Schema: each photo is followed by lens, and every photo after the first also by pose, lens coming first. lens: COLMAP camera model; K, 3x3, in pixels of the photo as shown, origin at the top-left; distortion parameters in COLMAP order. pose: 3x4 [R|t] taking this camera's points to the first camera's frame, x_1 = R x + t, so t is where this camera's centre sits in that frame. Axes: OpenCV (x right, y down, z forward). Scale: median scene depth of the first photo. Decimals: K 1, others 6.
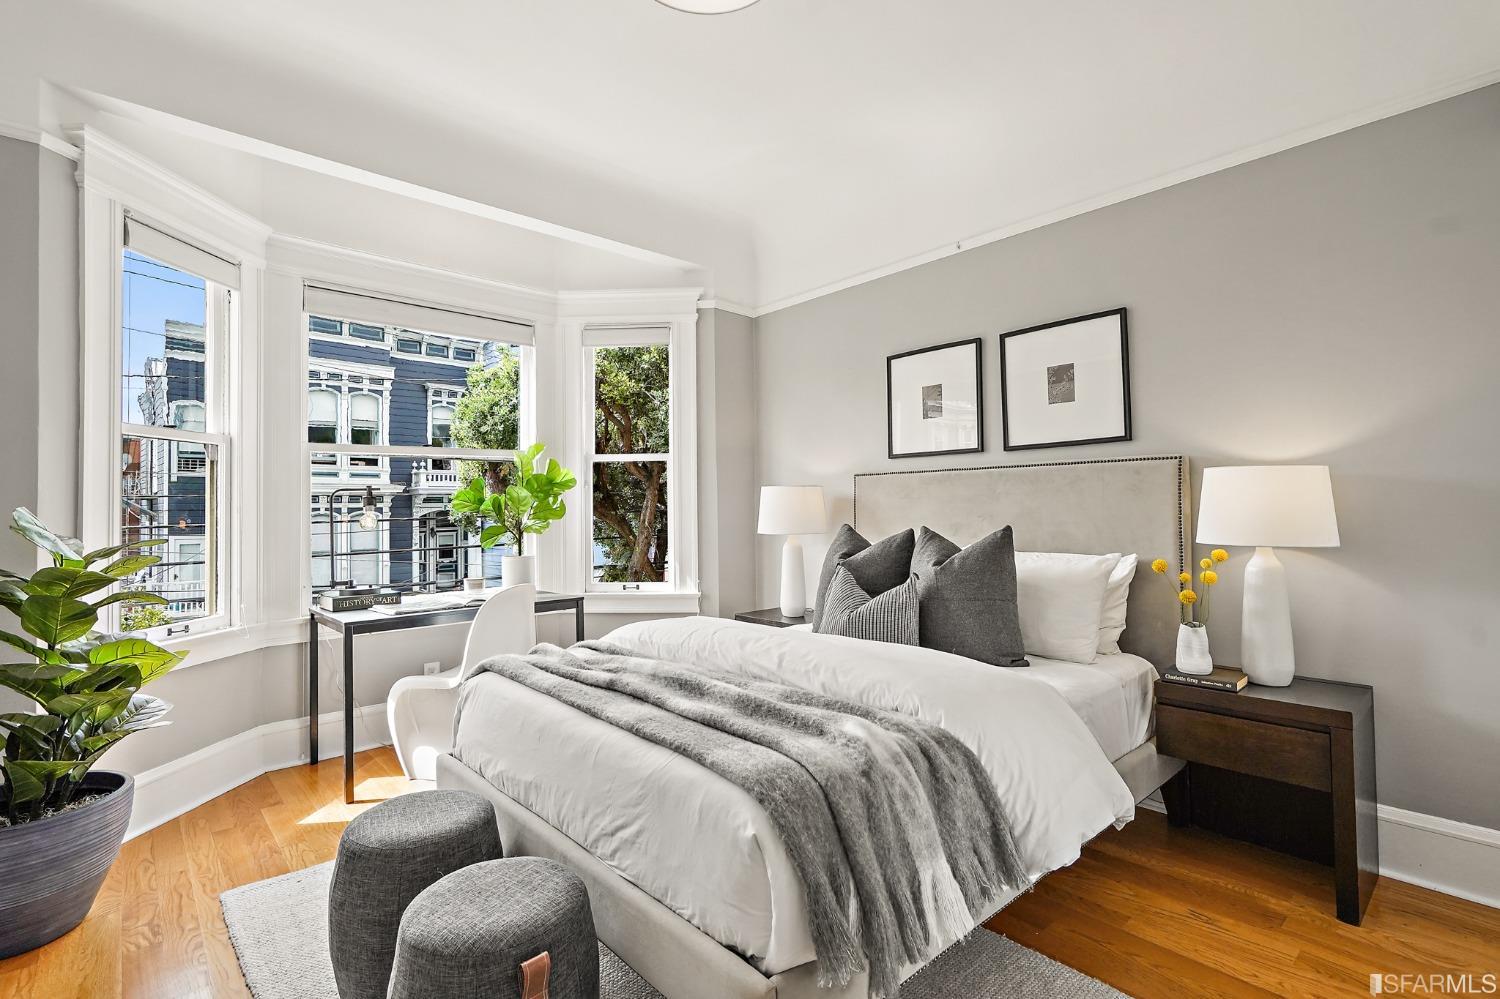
lens RADIAL K [[701.4, 0, 757.0], [0, 701.4, 508.2], [0, 0, 1]] dist [-0.000867, 0.001935]
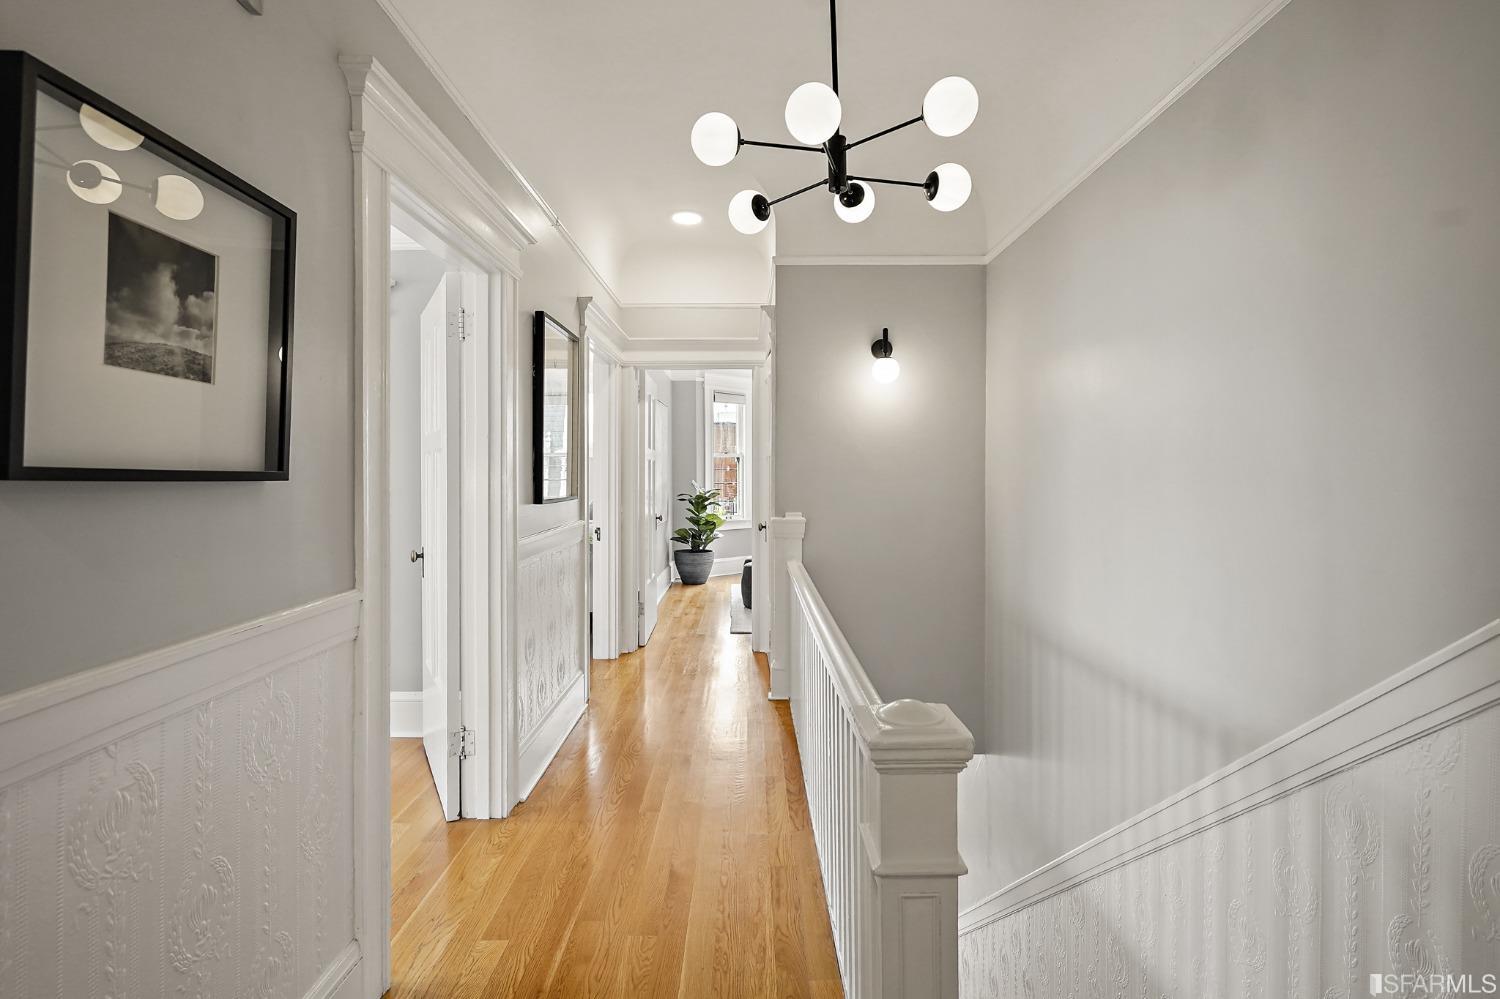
lens RADIAL K [[701.4, 0, 750.0], [0, 701.4, 491.1], [0, 0, 1]] dist [-0.000867, 0.001935]
pose [[0.749931, 0.014315, -0.661361, 1.243229], [0.003660, 0.999661, 0.025787, -0.023003], [0.661506, -0.021760, 0.749624, -1.205630]]
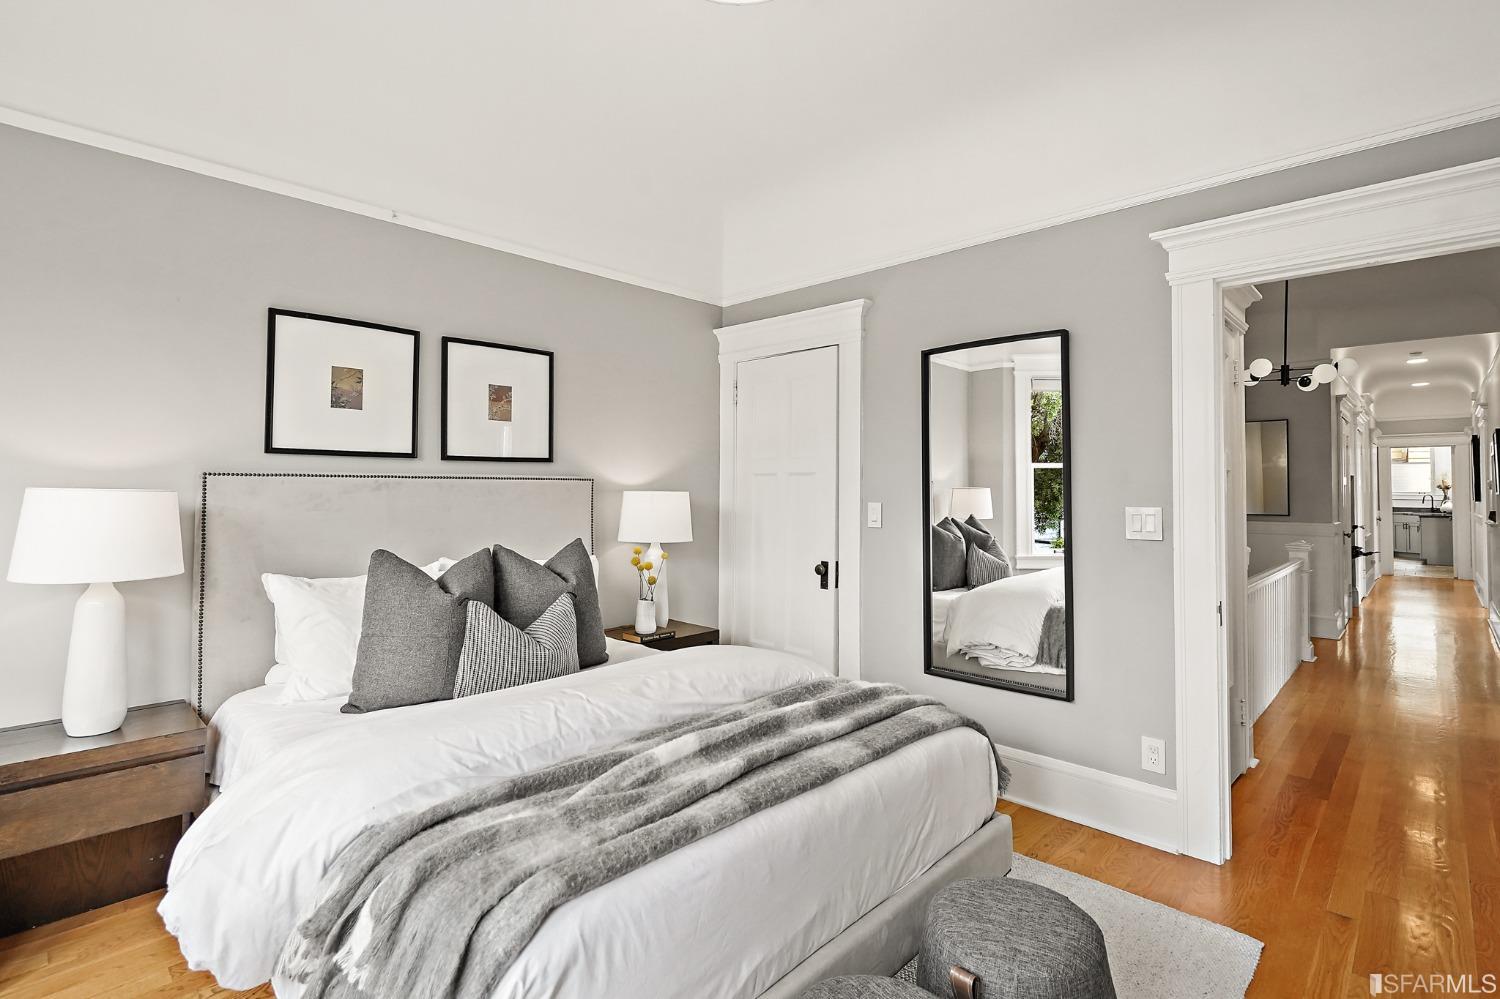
lens RADIAL K [[701.4, 0, 757.3], [0, 701.4, 487.6], [0, 0, 1]] dist [-0.000867, 0.001935]
pose [[-0.067386, 0.013759, 0.997632, -0.979317], [-0.003760, 0.999894, -0.014044, -0.052081], [-0.997720, -0.004697, -0.067327, 1.017310]]
